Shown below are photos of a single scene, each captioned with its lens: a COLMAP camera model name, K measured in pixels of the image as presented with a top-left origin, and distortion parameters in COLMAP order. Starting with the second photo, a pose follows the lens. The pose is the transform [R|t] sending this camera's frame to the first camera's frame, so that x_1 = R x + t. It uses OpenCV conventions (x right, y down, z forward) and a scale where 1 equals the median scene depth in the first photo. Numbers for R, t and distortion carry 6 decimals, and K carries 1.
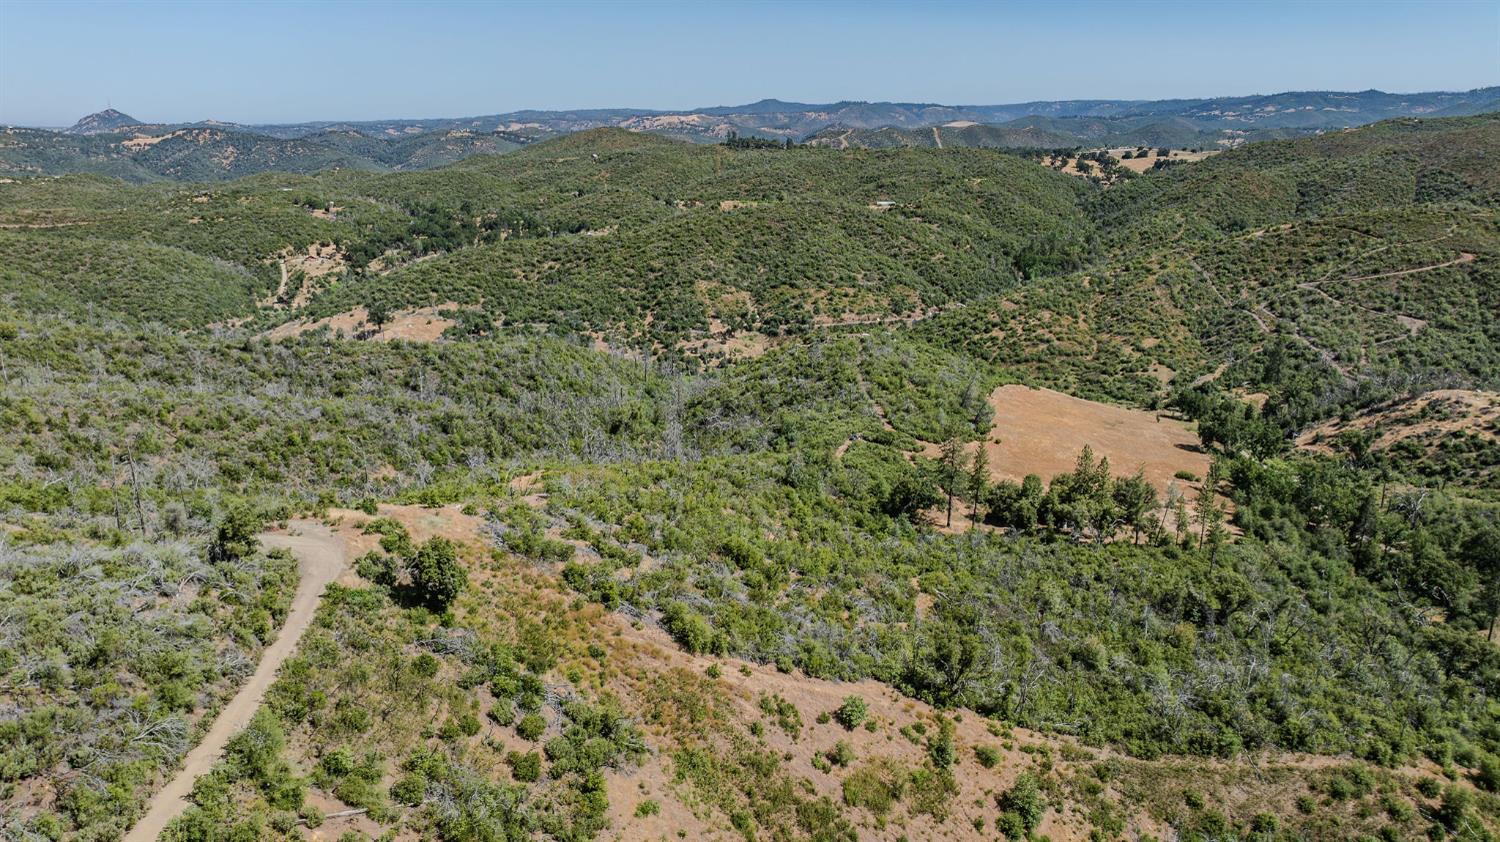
lens RADIAL K [[1058.9, 0, 750.9], [0, 1058.9, 419.3], [0, 0, 1]] dist [-0.008992, 0.012277]
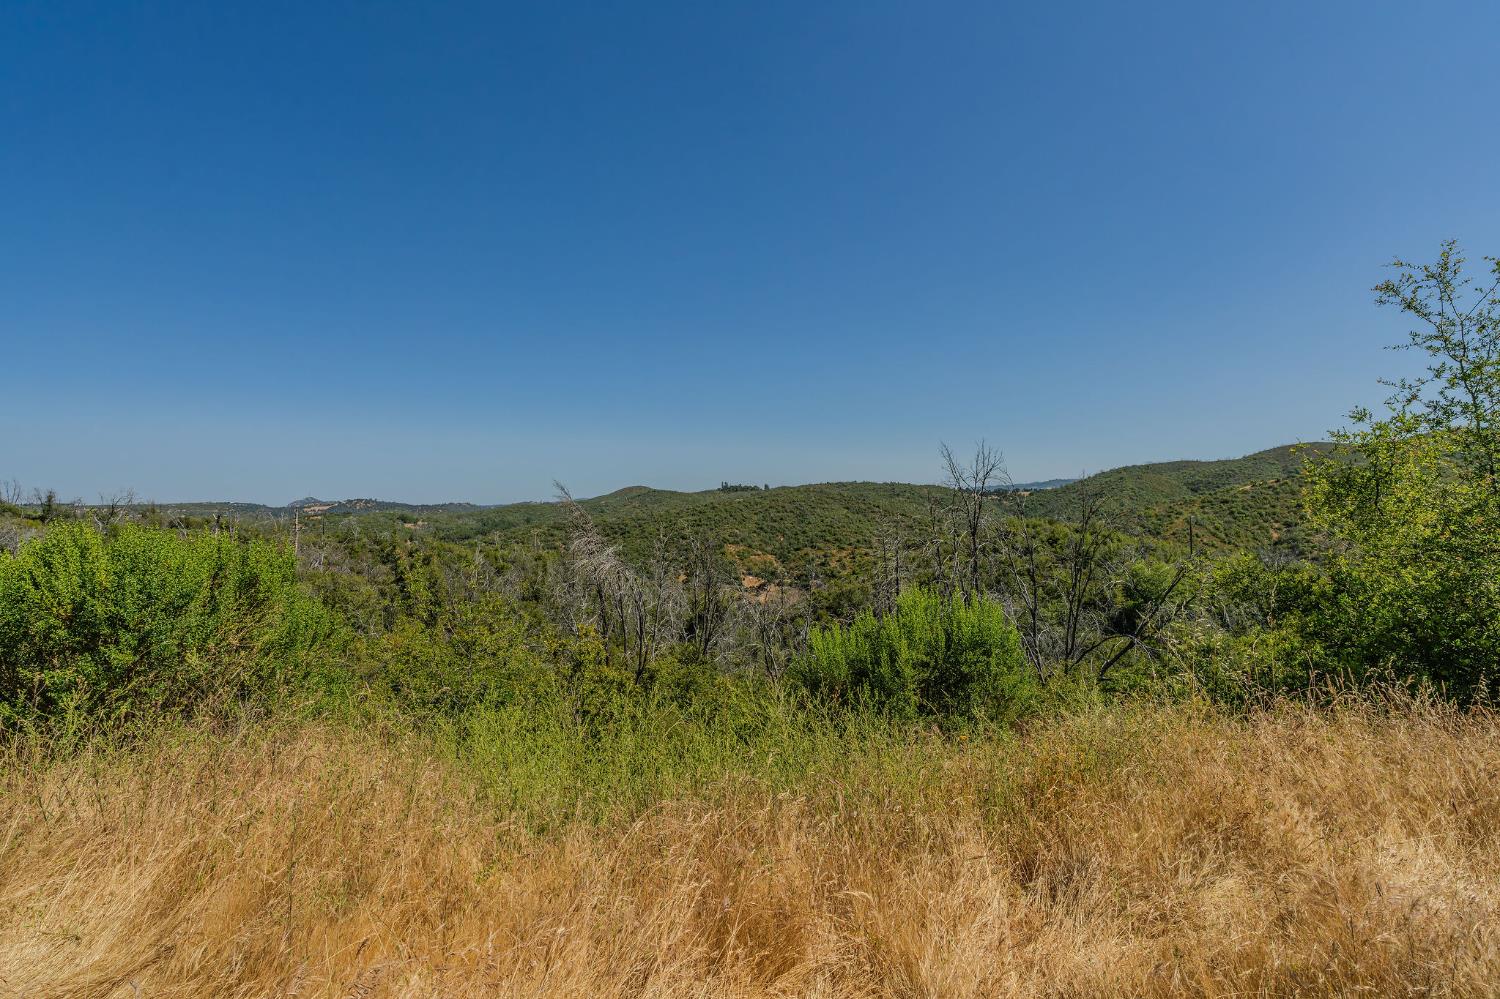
lens RADIAL K [[688.7, 0, 745.3], [0, 688.7, 504.5], [0, 0, 1]] dist [0.001716, 0.000478]
pose [[0.999397, -0.009540, 0.033386, -0.054462], [0.018251, 0.962310, -0.271342, 0.020618], [-0.029539, 0.271788, 0.961904, 0.314528]]
